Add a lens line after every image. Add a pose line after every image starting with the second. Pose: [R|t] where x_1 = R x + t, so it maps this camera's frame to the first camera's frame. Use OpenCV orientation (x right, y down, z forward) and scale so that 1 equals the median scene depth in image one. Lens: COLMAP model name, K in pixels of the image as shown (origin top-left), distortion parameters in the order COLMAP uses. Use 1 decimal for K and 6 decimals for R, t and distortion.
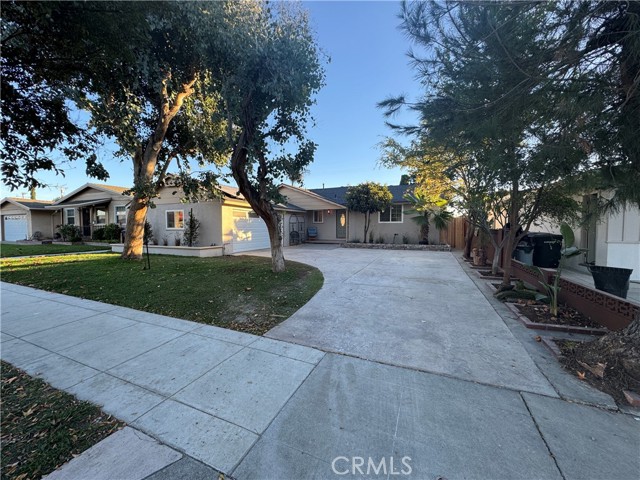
lens RADIAL K [[254.6, 0, 320.9], [0, 254.6, 240.0], [0, 0, 1]] dist [-0.005360, 0.000280]
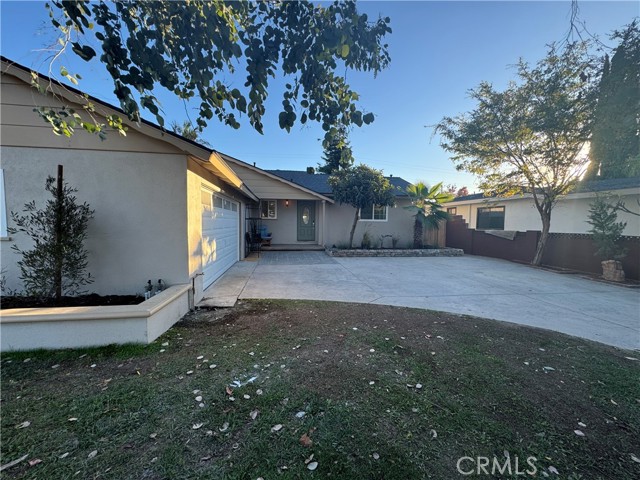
lens RADIAL K [[254.6, 0, 320.3], [0, 254.6, 238.9], [0, 0, 1]] dist [-0.005360, 0.000280]
pose [[0.843373, -0.021431, 0.536901, -0.338758], [0.011061, 0.999685, 0.022528, -0.038536], [-0.537214, -0.013061, 0.843345, 0.503741]]
